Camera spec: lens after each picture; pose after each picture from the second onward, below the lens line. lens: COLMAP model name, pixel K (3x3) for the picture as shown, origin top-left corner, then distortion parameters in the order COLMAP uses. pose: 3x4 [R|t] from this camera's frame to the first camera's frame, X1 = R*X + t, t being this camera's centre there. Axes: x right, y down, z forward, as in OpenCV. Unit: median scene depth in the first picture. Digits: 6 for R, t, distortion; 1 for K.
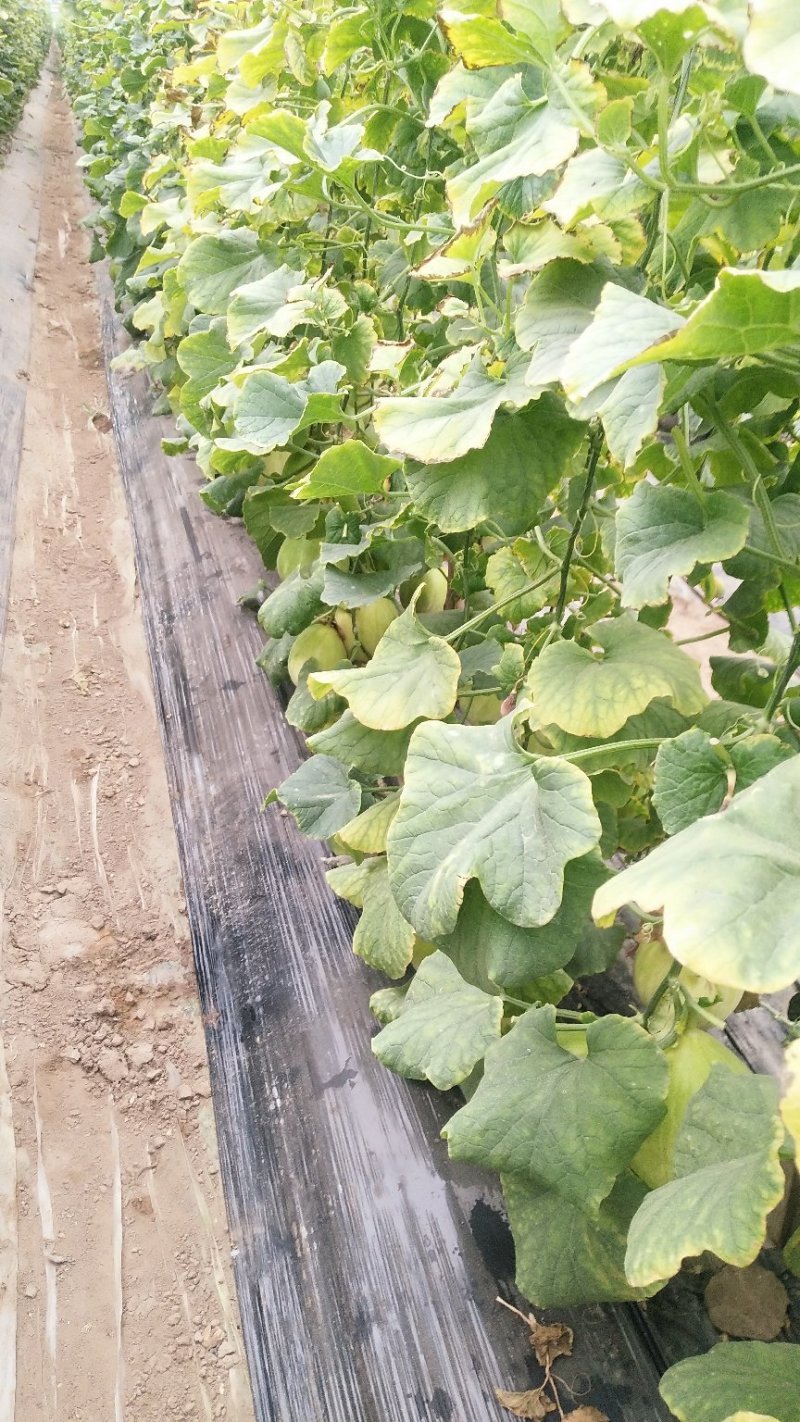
lens RADIAL K [[1058.5, 0, 404.6], [0, 1058.5, 691.6], [0, 0, 1]] dist [0.085016, -0.132116]
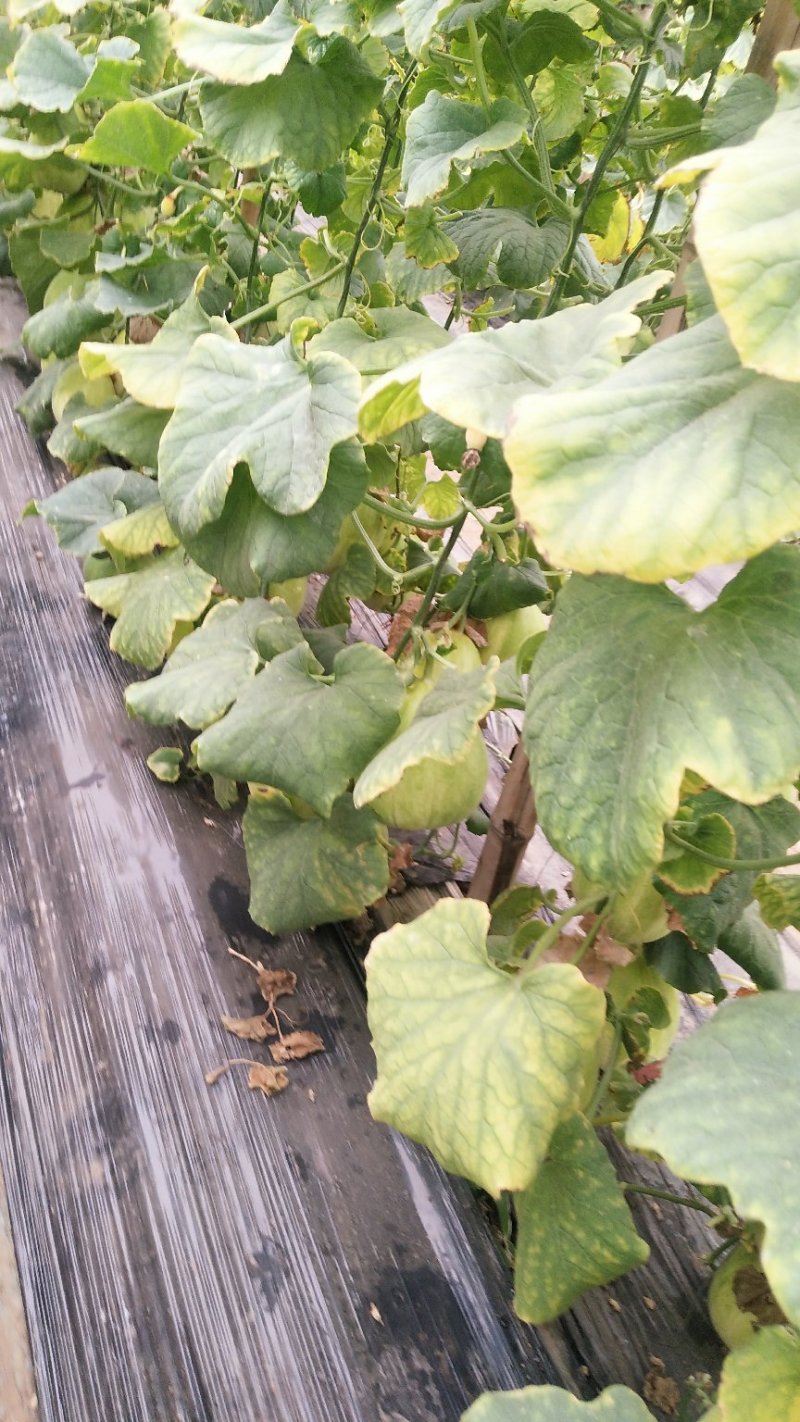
lens RADIAL K [[1058.5, 0, 404.6], [0, 1058.5, 691.6], [0, 0, 1]] dist [0.085016, -0.132116]
pose [[0.971933, 0.067666, 0.225318, -0.001654], [-0.091108, 0.991269, 0.095315, 0.190143], [-0.216901, -0.113168, 0.969612, -0.053603]]
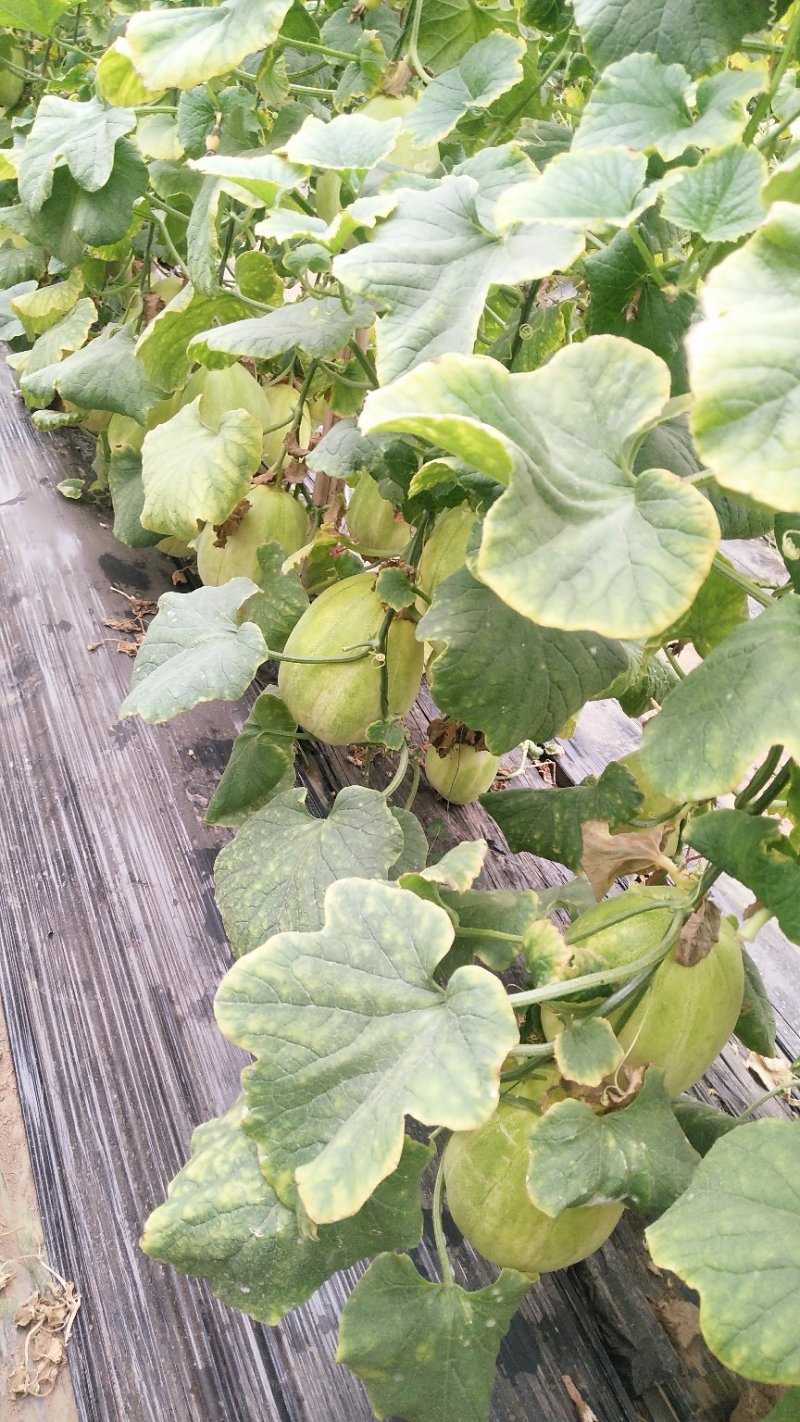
lens RADIAL K [[1058.5, 0, 404.6], [0, 1058.5, 691.6], [0, 0, 1]] dist [0.085016, -0.132116]
pose [[0.974111, 0.037359, 0.222963, 0.162854], [-0.060412, 0.993402, 0.097485, 0.545825], [-0.217850, -0.108431, 0.969940, -0.575291]]
